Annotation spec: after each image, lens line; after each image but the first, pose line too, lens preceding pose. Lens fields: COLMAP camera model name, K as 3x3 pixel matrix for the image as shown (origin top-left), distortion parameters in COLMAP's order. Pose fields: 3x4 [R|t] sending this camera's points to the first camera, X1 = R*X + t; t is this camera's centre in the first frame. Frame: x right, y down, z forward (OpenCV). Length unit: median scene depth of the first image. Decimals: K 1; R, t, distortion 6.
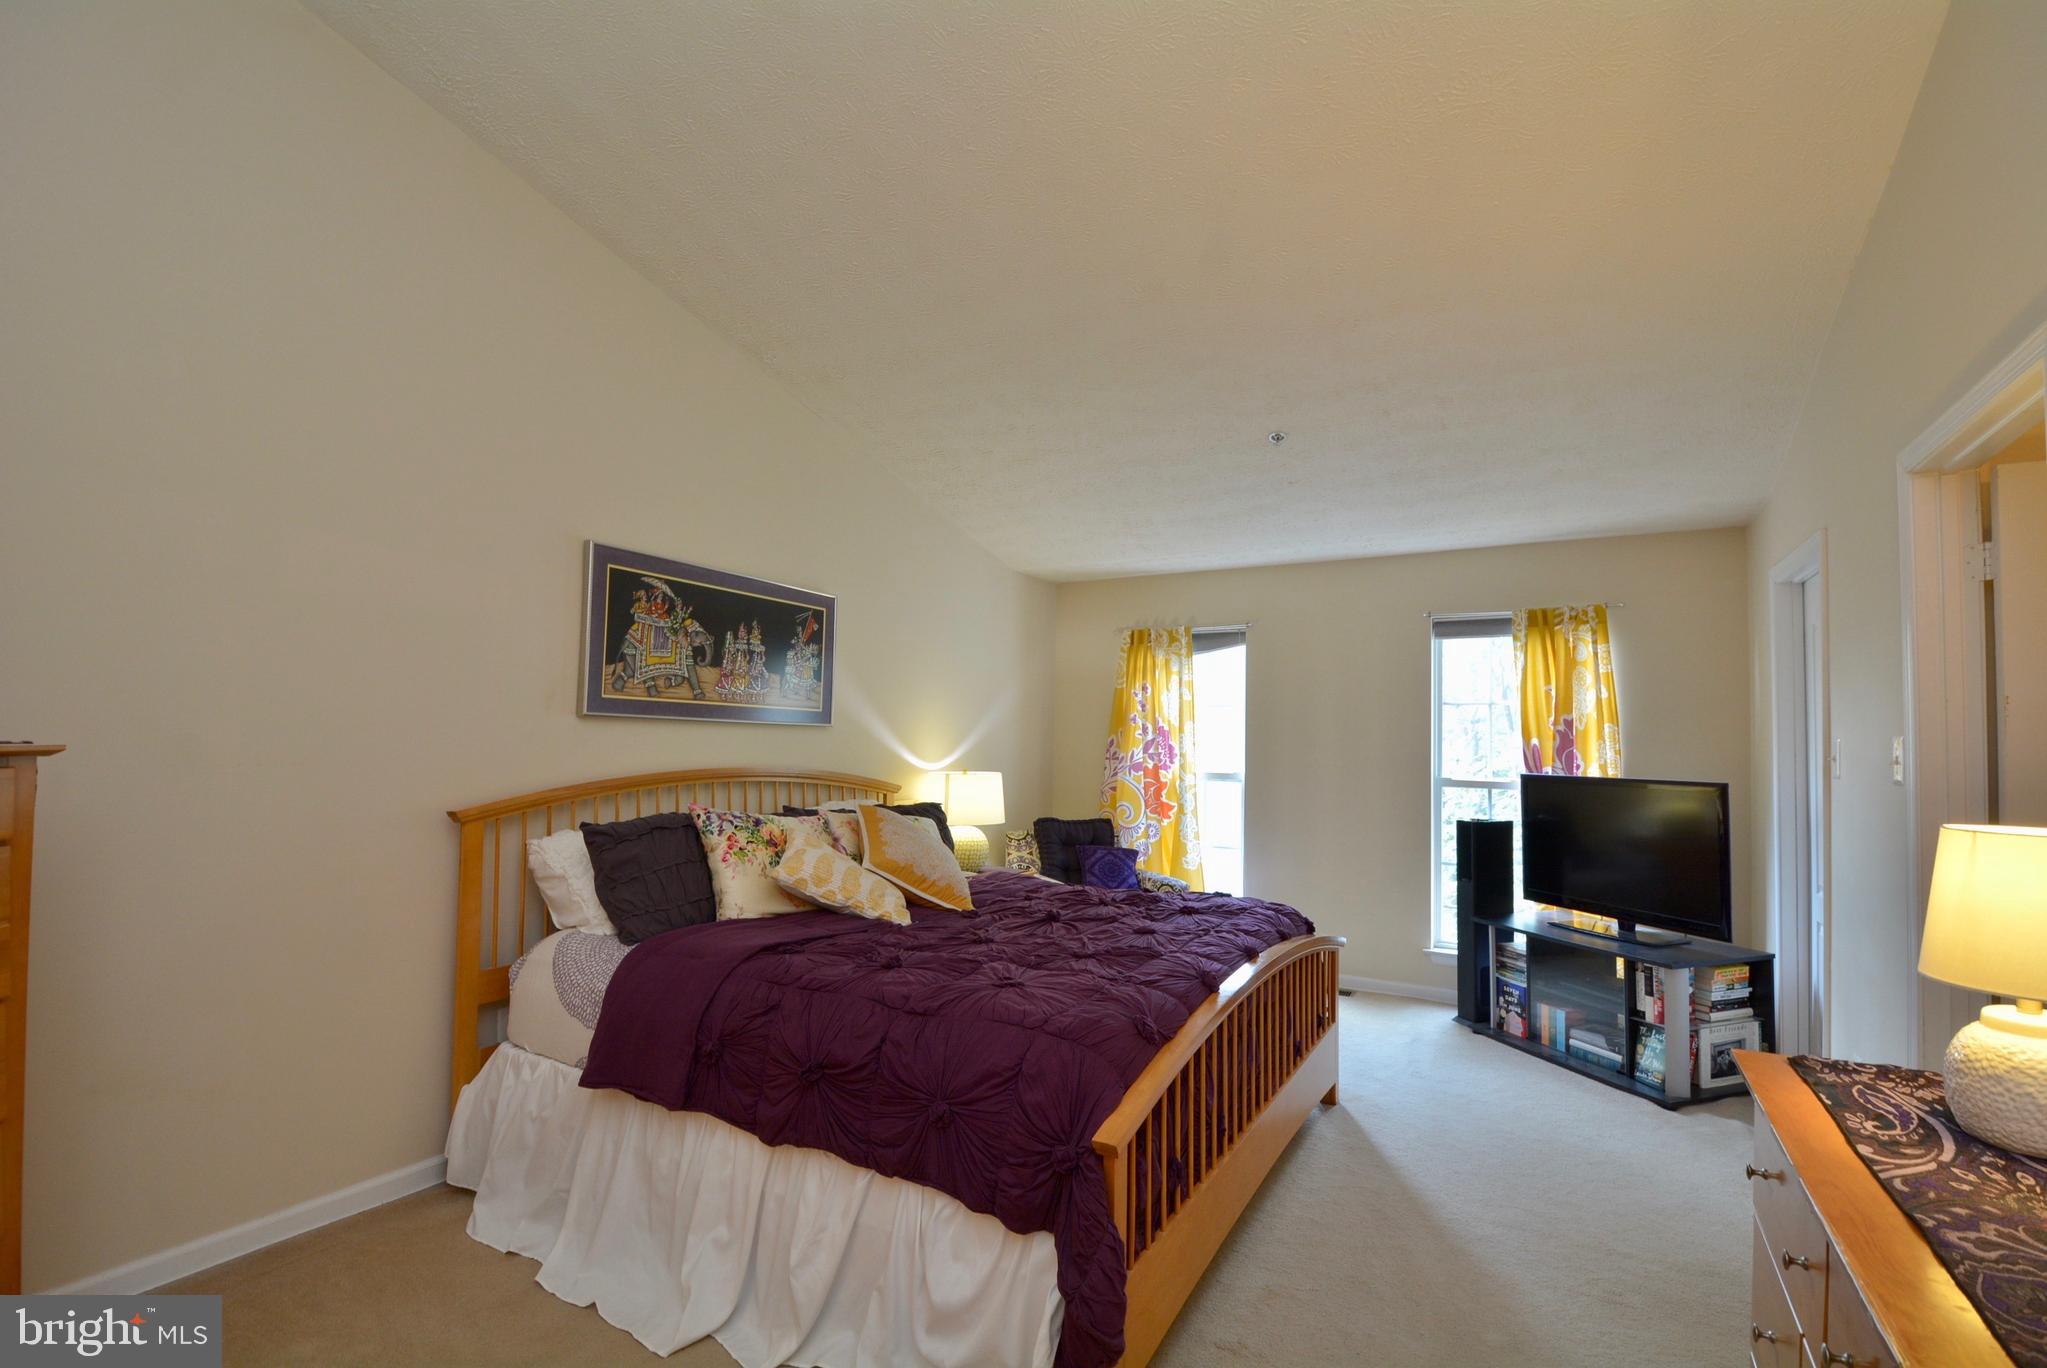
lens RADIAL K [[896.4, 0, 1068.4], [0, 896.4, 693.9], [0, 0, 1]] dist [0.008494, -0.017444]
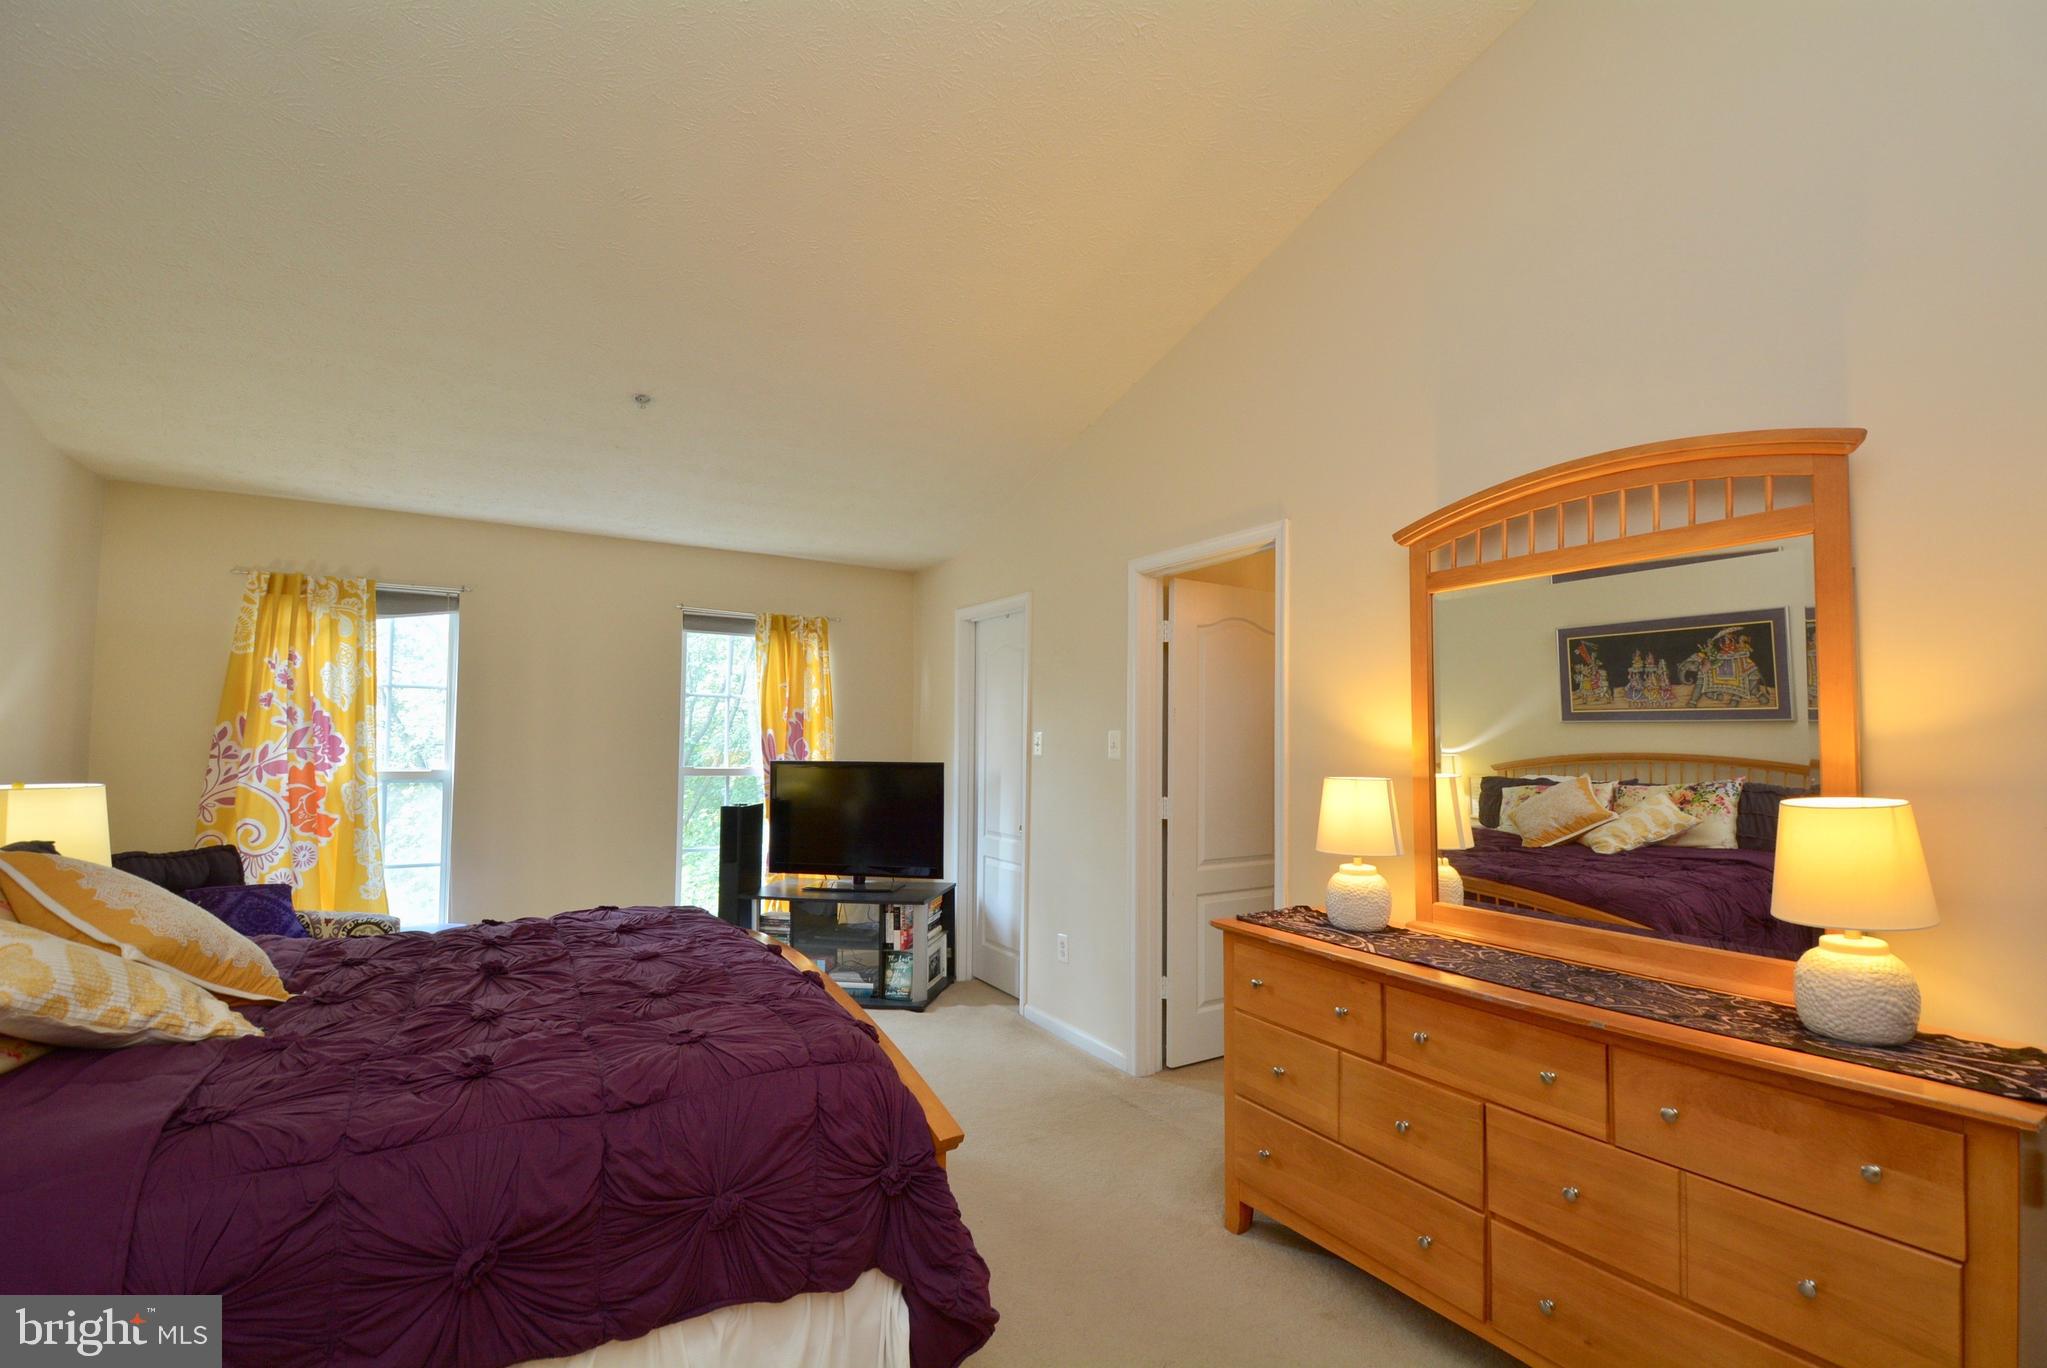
lens RADIAL K [[896.4, 0, 1027.0], [0, 896.4, 695.2], [0, 0, 1]] dist [0.008494, -0.017444]
pose [[0.484625, 0.034758, 0.874031, -0.322663], [-0.047949, 0.998763, -0.013132, 0.006718], [-0.873407, -0.035545, 0.485692, 0.181316]]
